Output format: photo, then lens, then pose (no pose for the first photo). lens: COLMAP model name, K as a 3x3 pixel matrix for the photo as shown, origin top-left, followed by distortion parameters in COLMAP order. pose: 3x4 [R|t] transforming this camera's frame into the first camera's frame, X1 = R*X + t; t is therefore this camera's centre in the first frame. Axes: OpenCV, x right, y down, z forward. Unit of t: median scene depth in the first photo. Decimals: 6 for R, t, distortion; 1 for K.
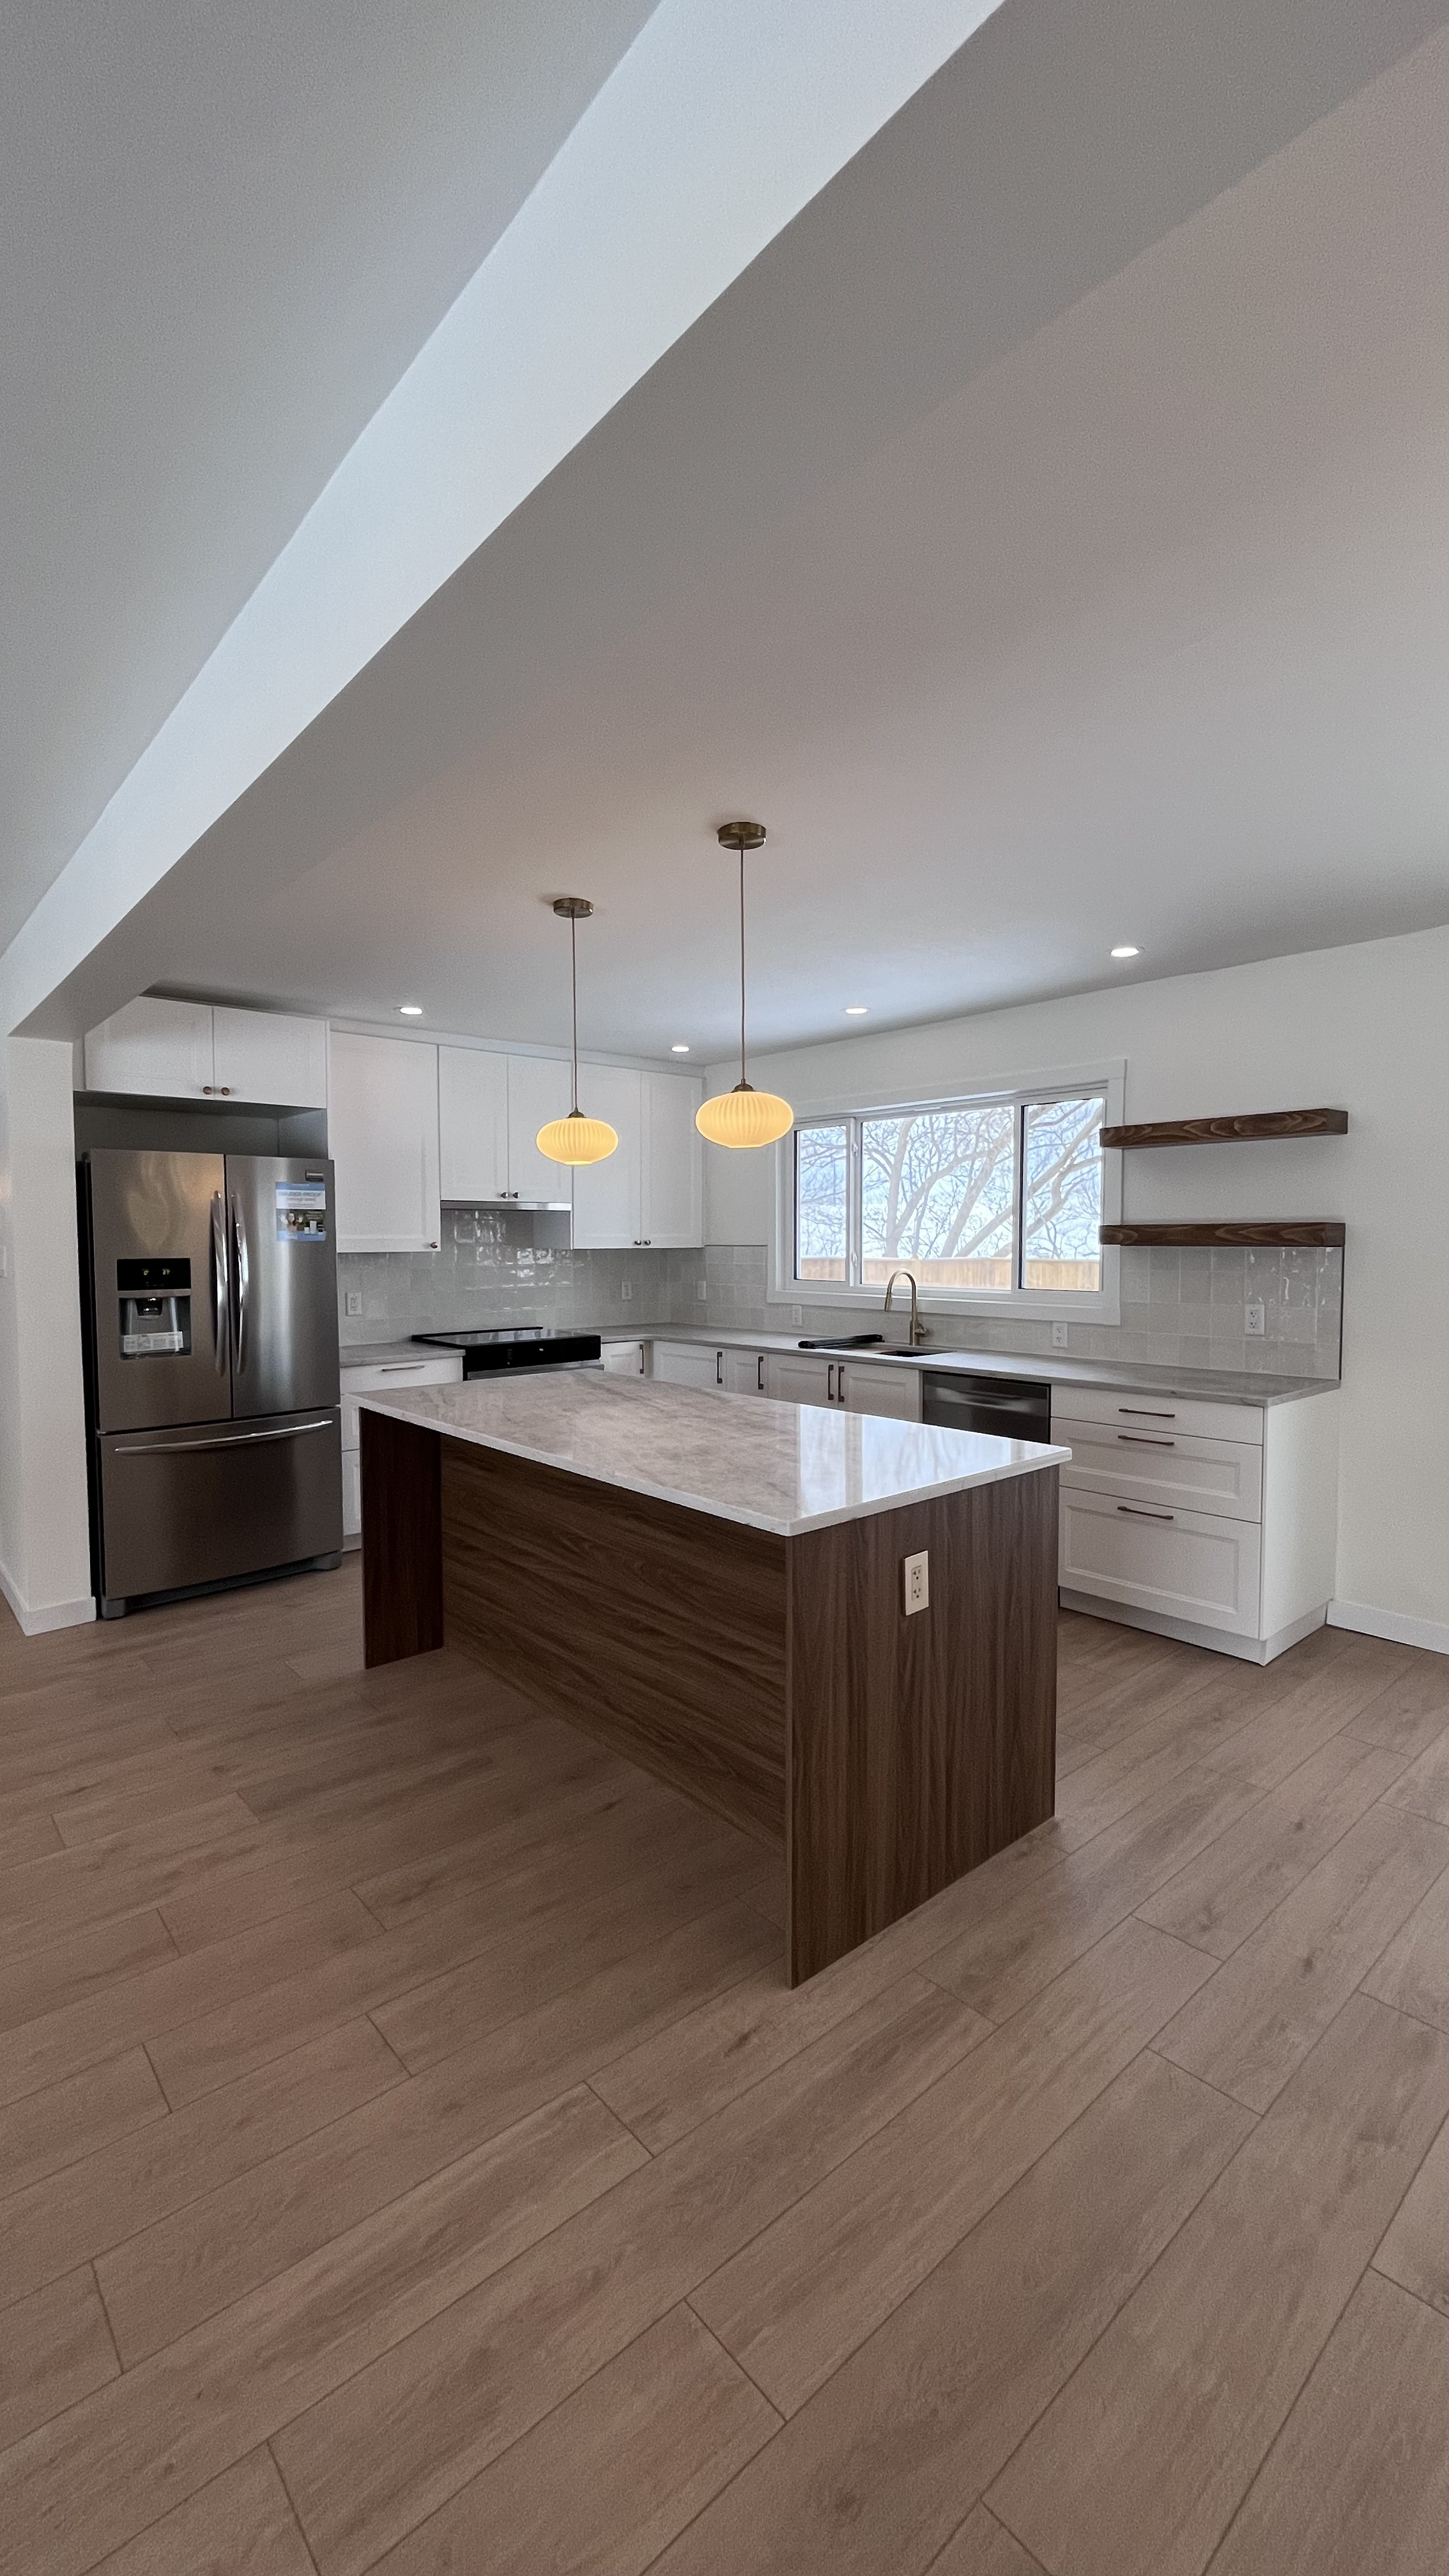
lens RADIAL K [[1042.8, 0, 726.4], [0, 1042.8, 1285.7], [0, 0, 1]] dist [-0.001881, -0.000510]
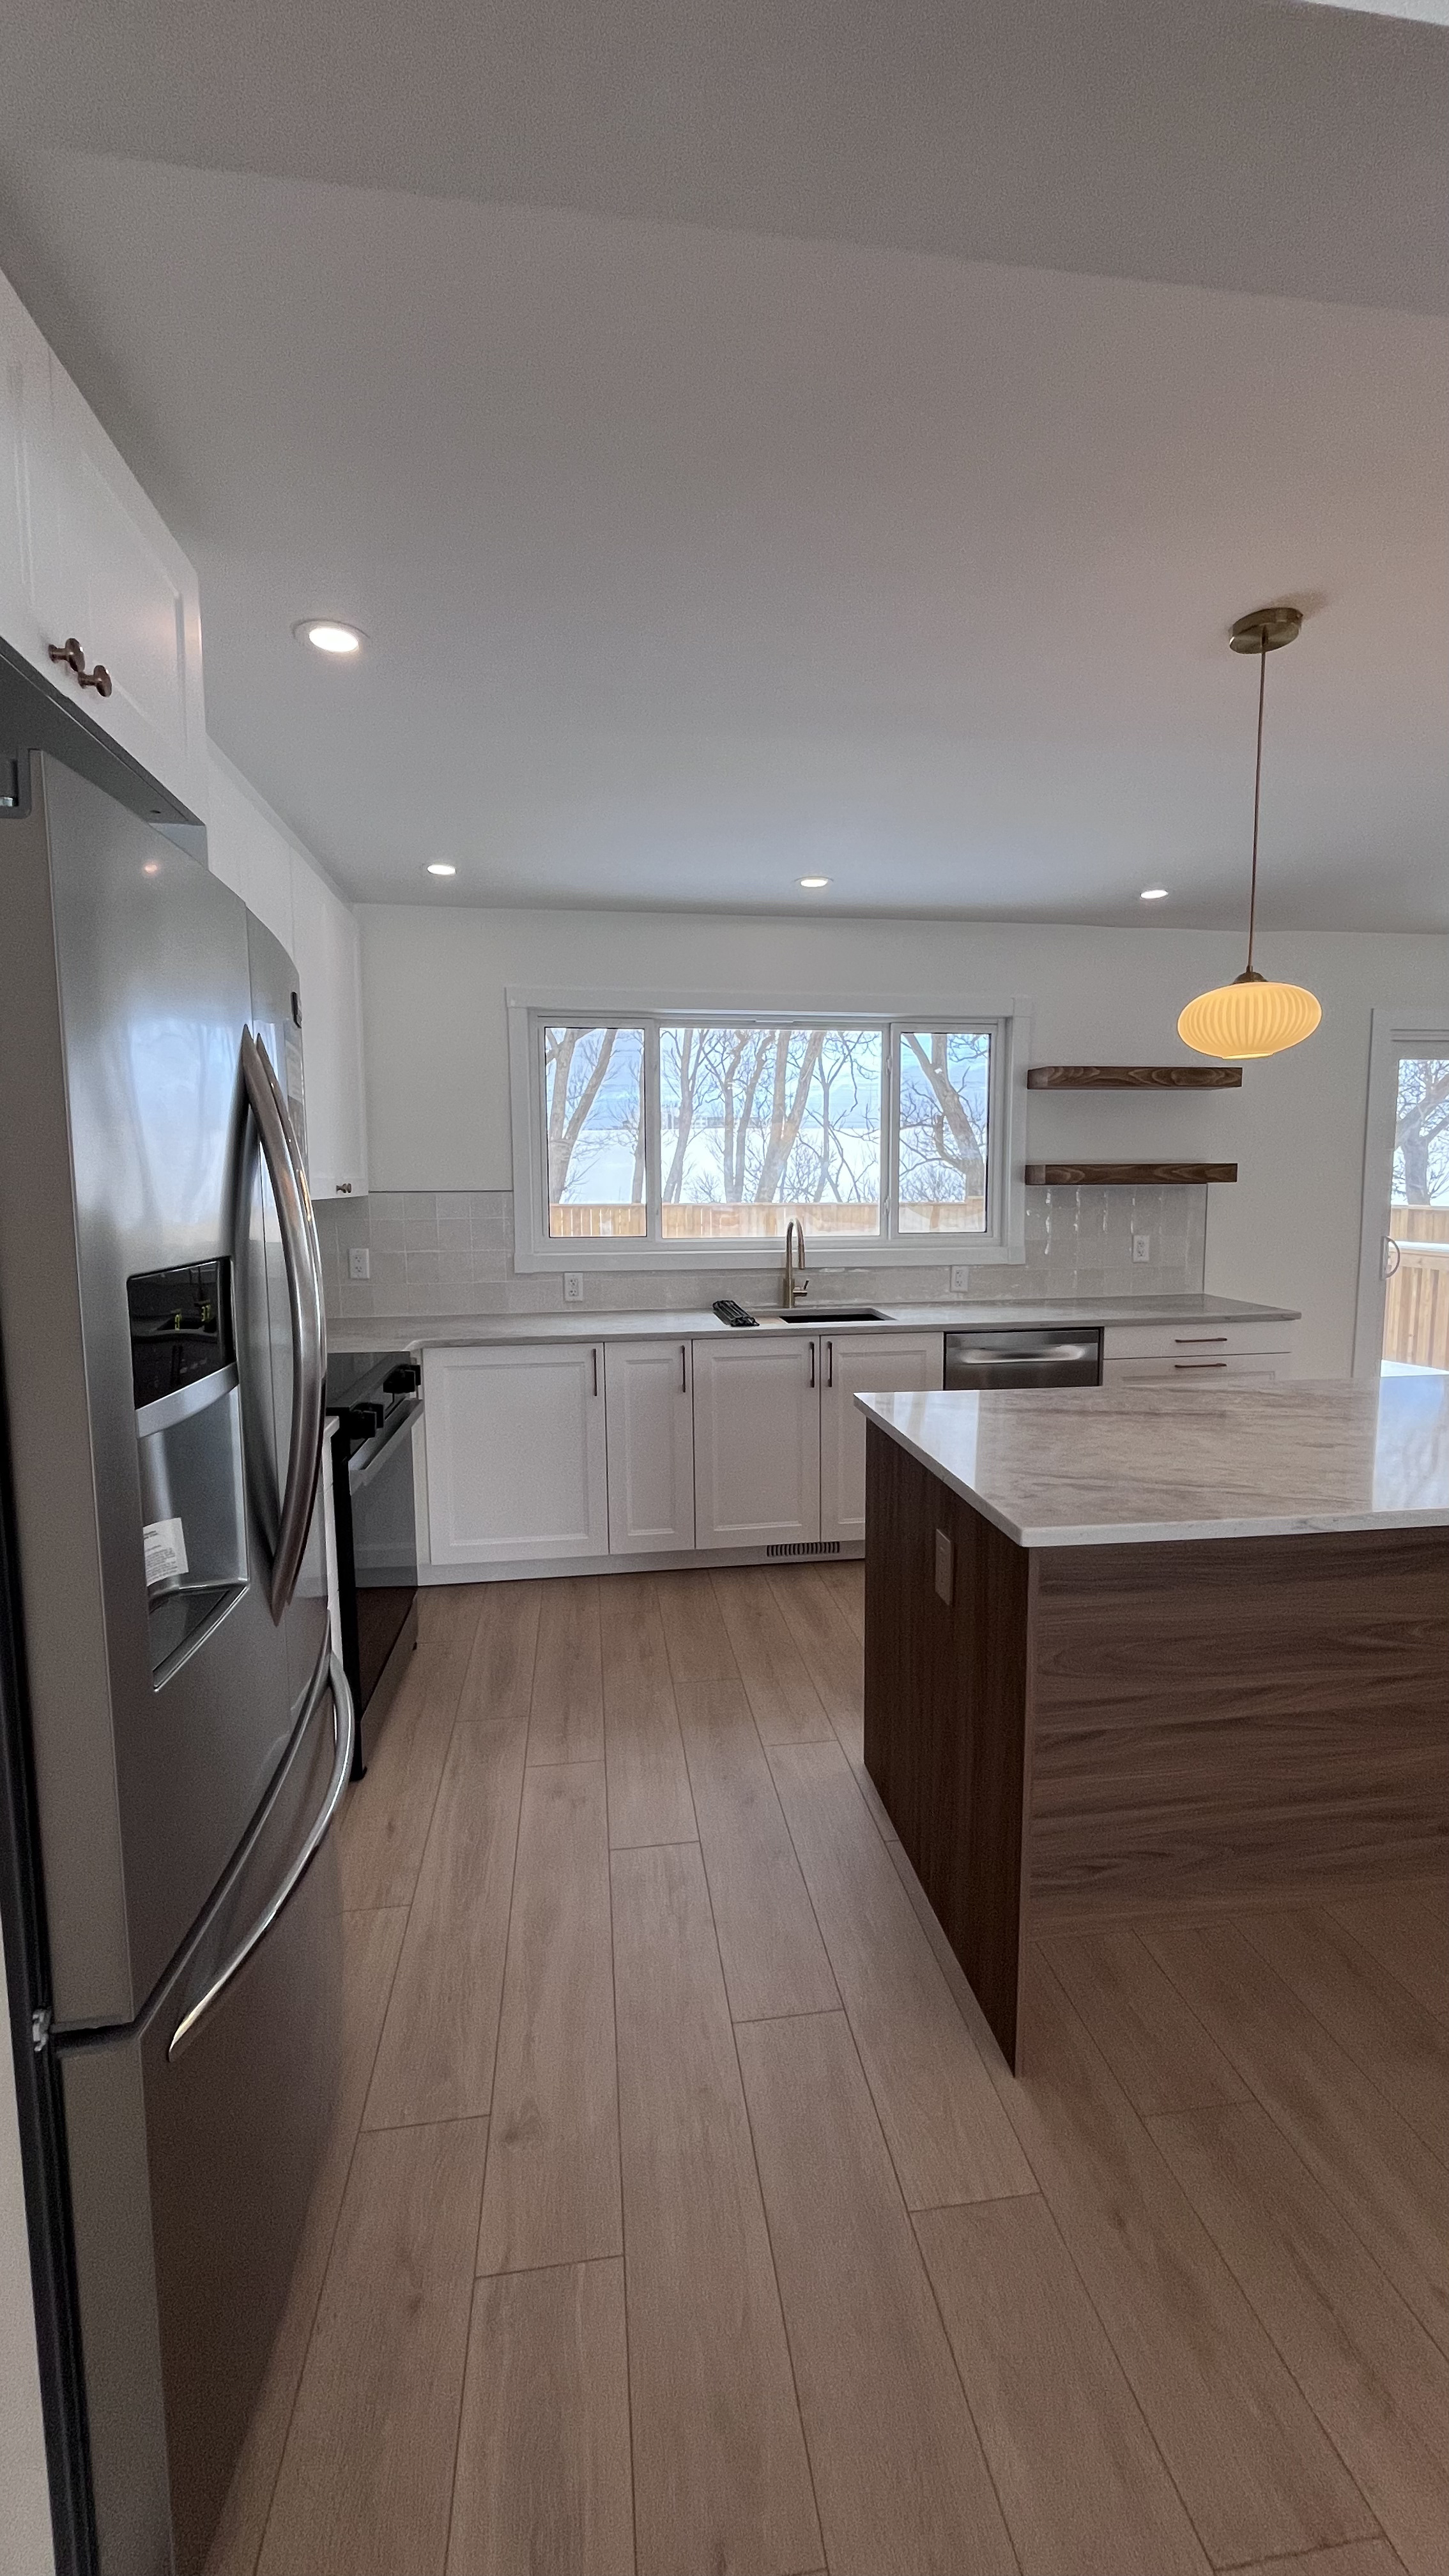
lens RADIAL K [[1042.8, 0, 726.4], [0, 1042.8, 1285.7], [0, 0, 1]] dist [-0.001881, -0.000510]
pose [[0.552335, -0.088610, 0.828899, -0.643599], [0.042909, 0.996039, 0.077884, -0.032954], [-0.832517, -0.007451, 0.553950, 0.694616]]
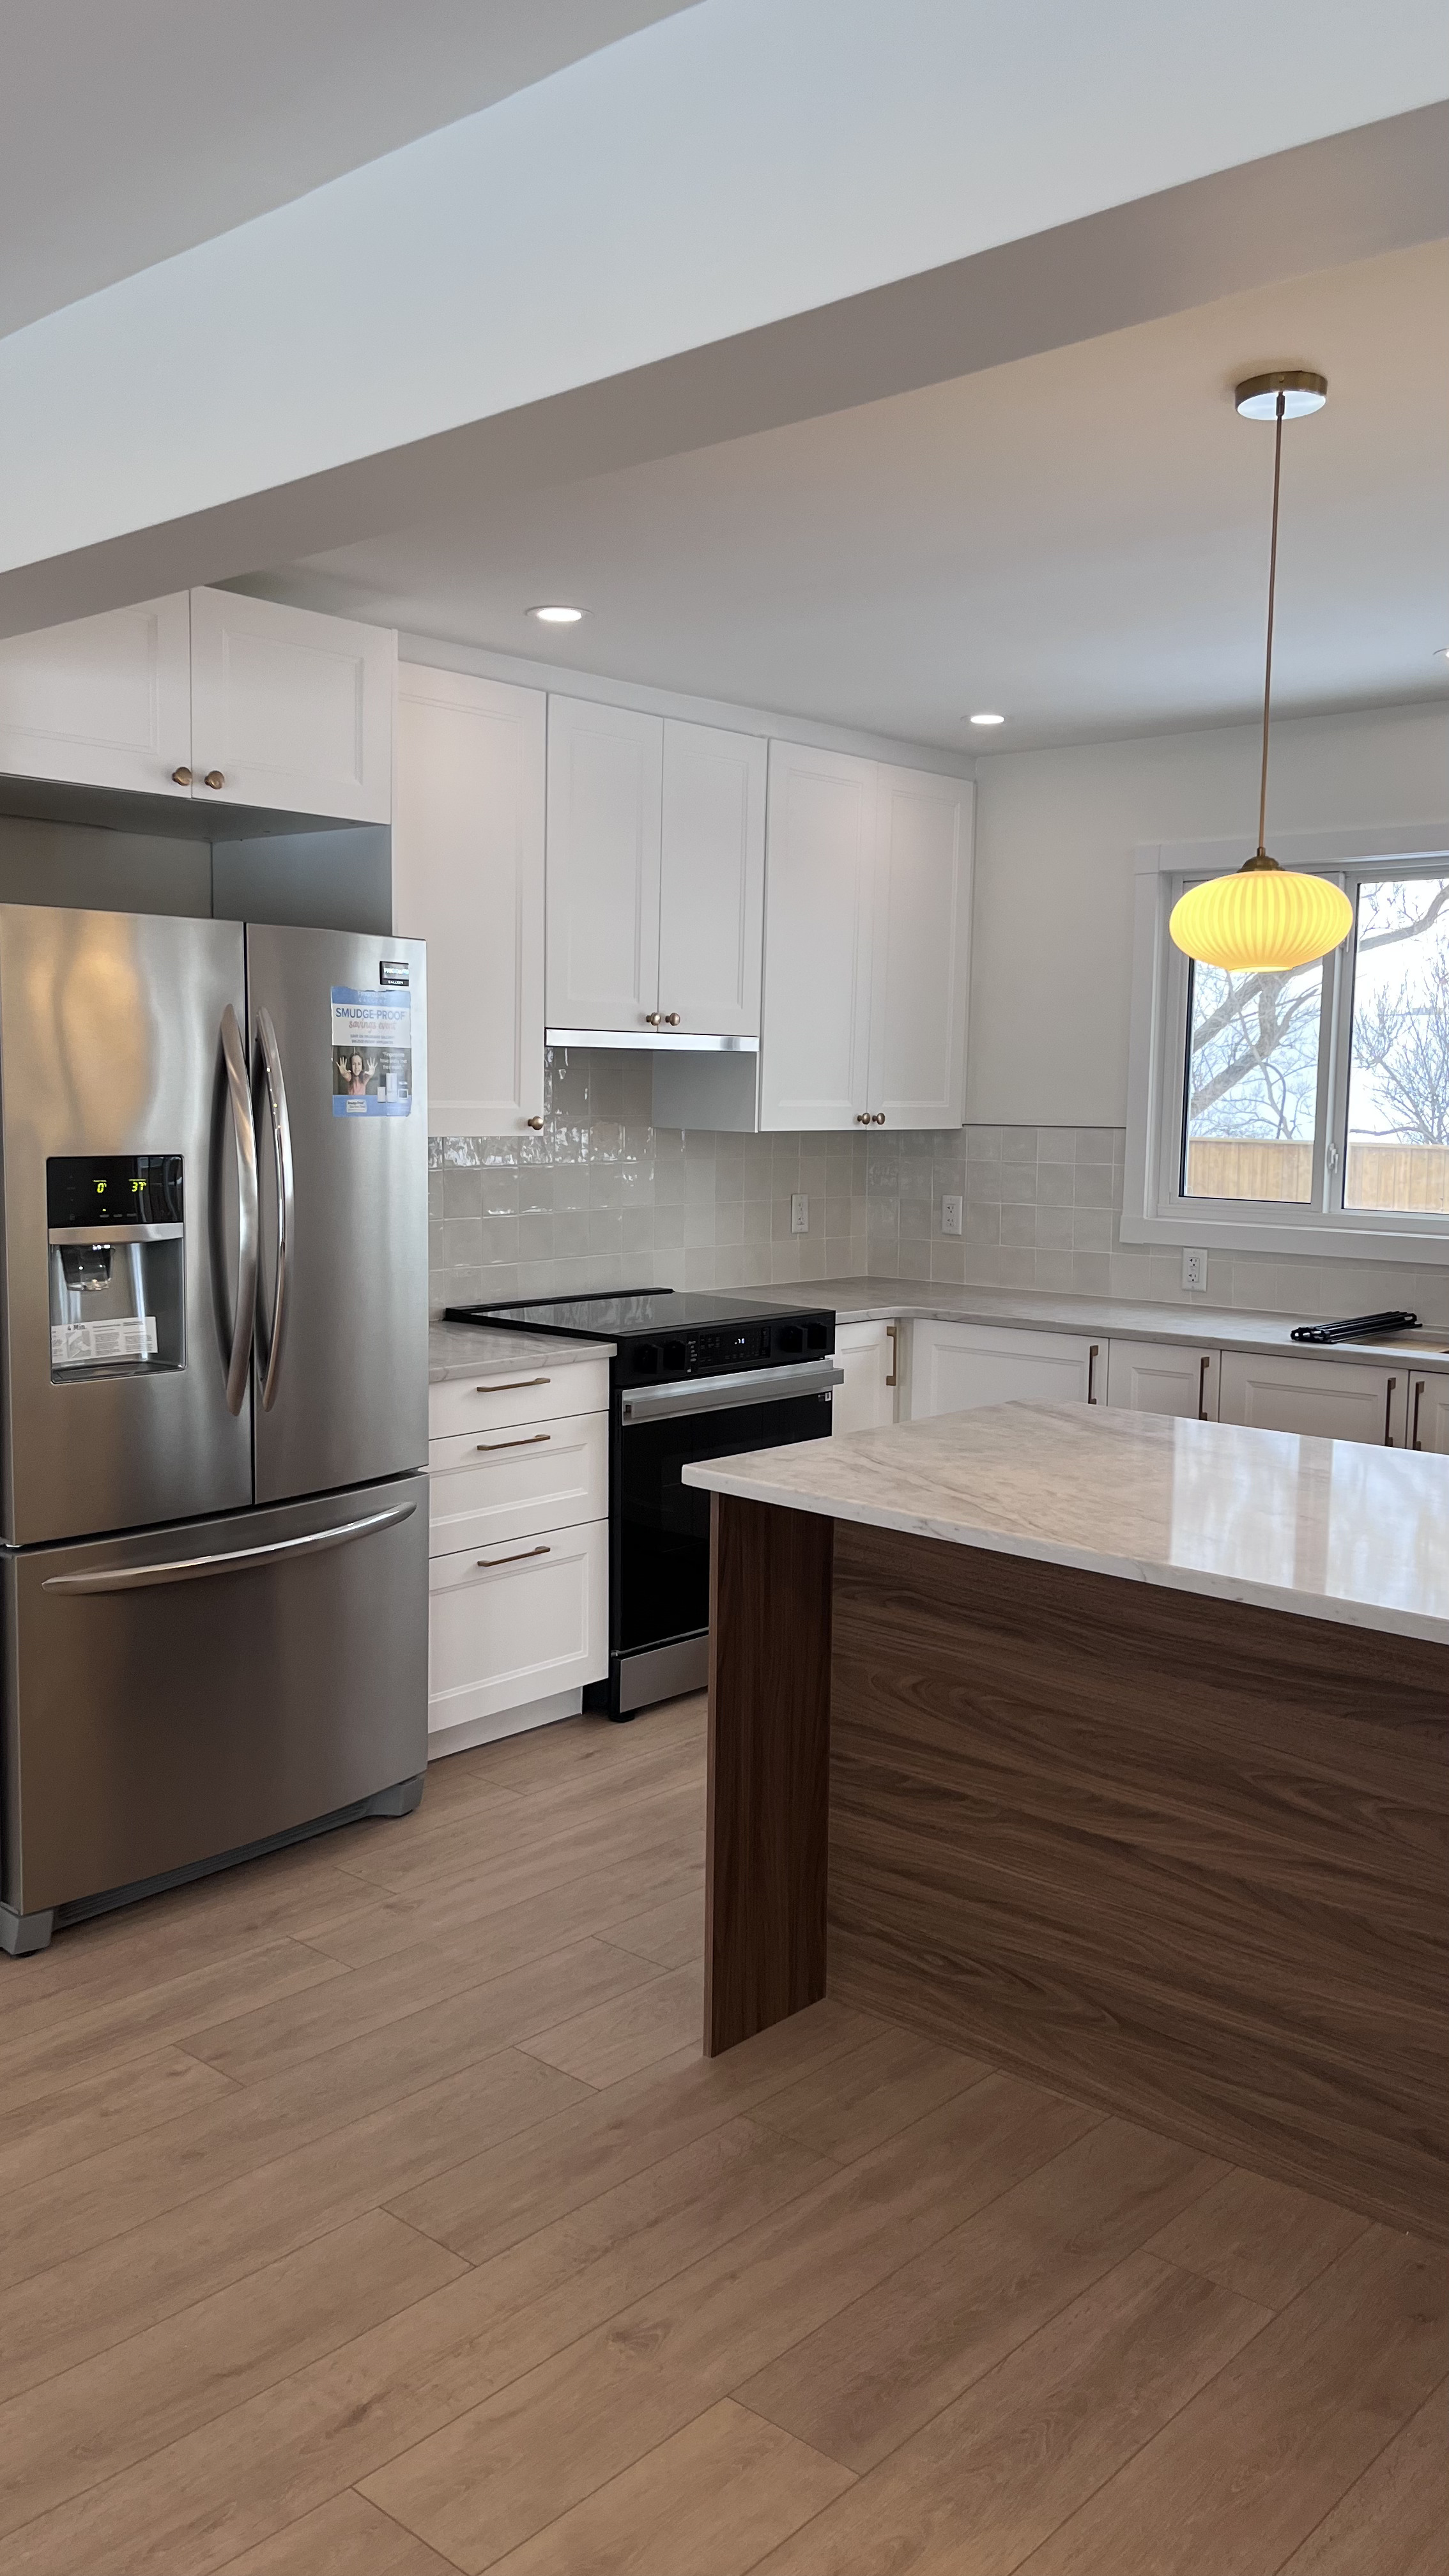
lens RADIAL K [[1955.2, 0, 724.5], [0, 1955.2, 1288.0], [0, 0, 1]] dist [0.059037, -0.060588]
pose [[0.993259, 0.004880, 0.115816, -0.361151], [-0.011634, 0.998266, 0.057711, -0.019637], [-0.115333, -0.058669, 0.991593, 0.124182]]
